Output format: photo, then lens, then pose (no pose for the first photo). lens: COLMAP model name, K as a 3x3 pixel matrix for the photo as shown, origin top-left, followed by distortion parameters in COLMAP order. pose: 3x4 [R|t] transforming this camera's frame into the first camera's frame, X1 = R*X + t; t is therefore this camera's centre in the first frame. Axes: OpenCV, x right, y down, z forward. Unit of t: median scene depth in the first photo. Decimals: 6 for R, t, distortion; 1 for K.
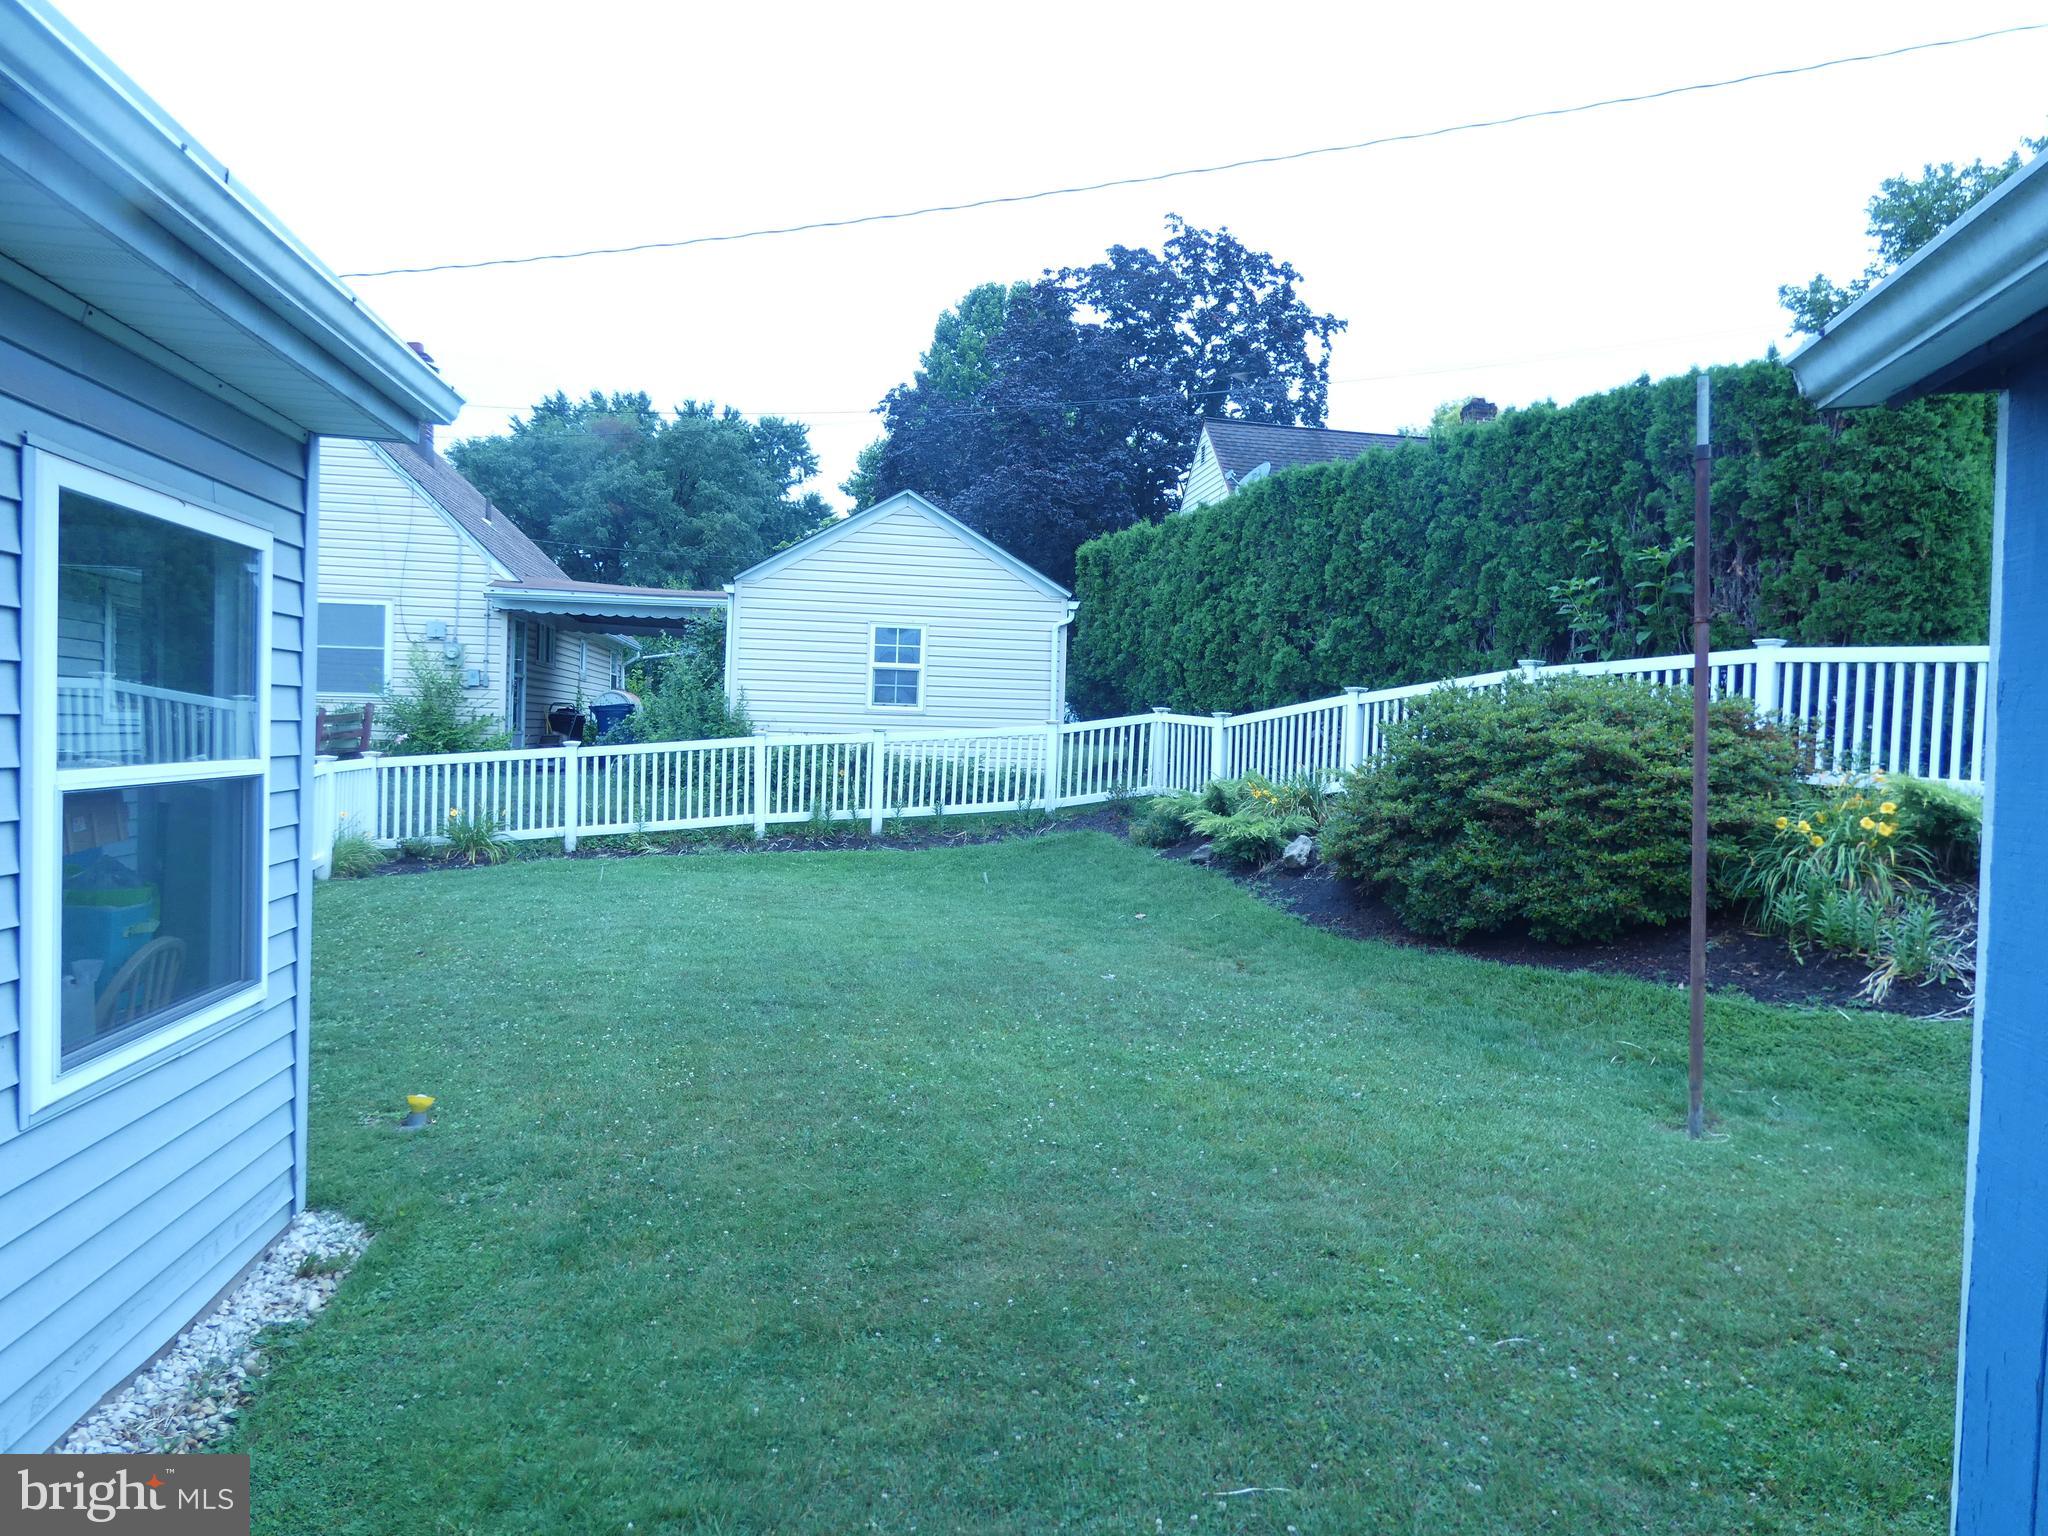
lens RADIAL K [[1276.4, 0, 1024.0], [0, 1276.4, 768.0], [0, 0, 1]] dist [0.017088, -0.000260]
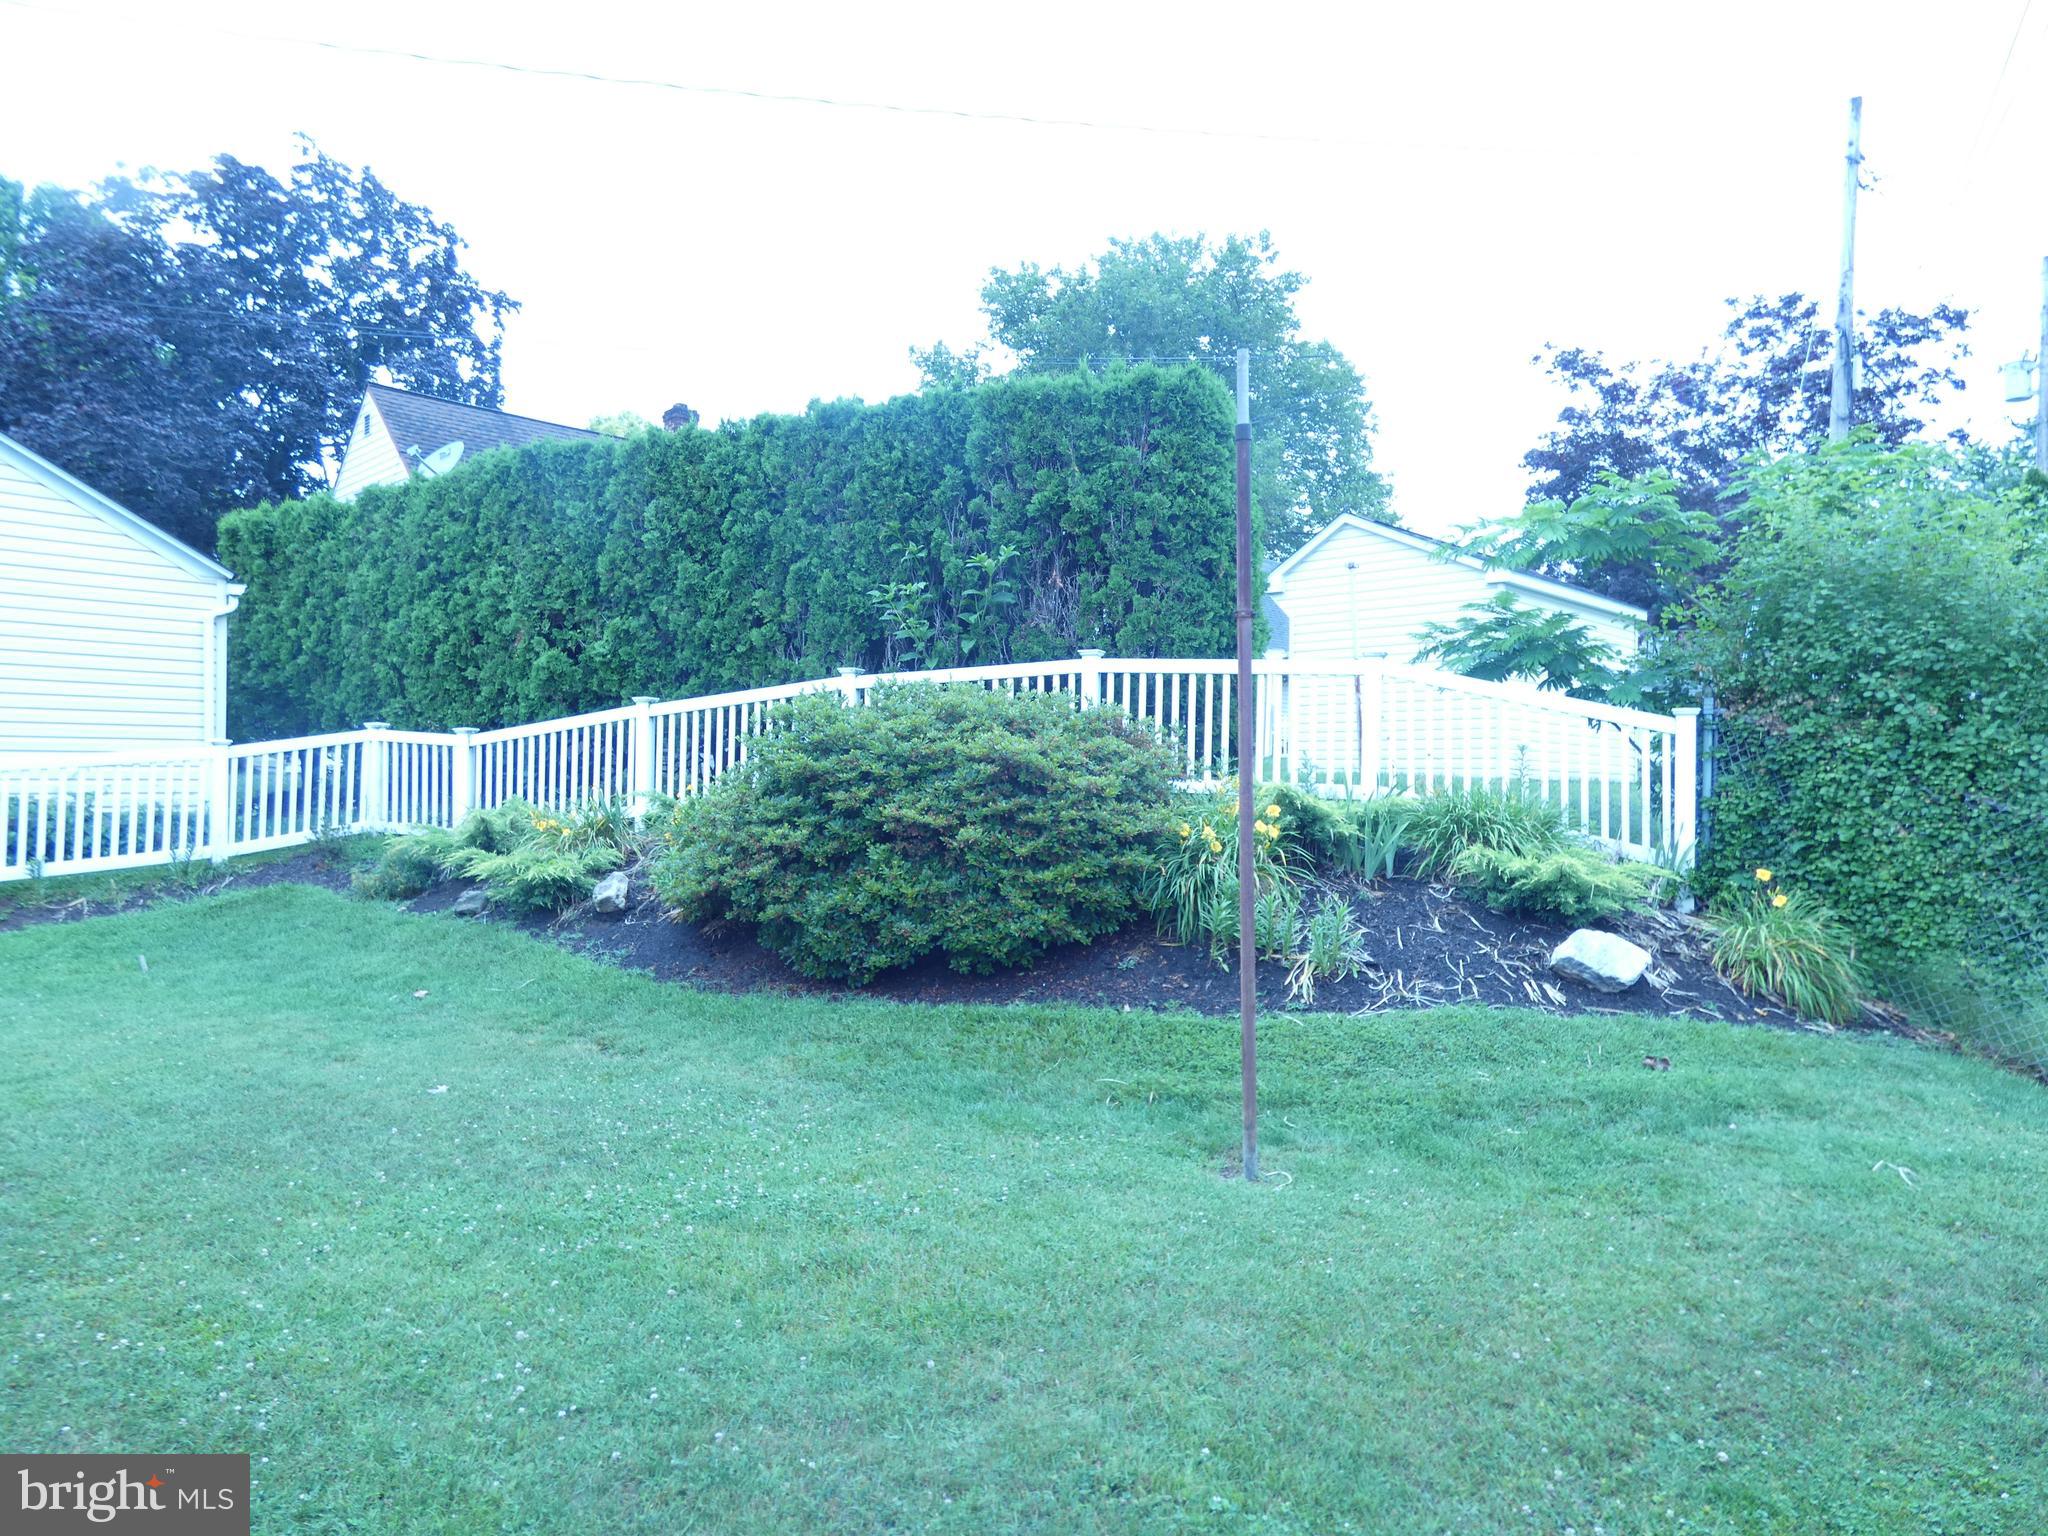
lens RADIAL K [[1340.3, 0, 1024.0], [0, 1340.3, 768.0], [0, 0, 1]] dist [0.014302, 0.025314]
pose [[0.823456, -0.024397, 0.566855, -0.057794], [0.032897, 0.999447, -0.004774, -0.002407], [-0.566425, 0.022579, 0.823804, 0.118823]]
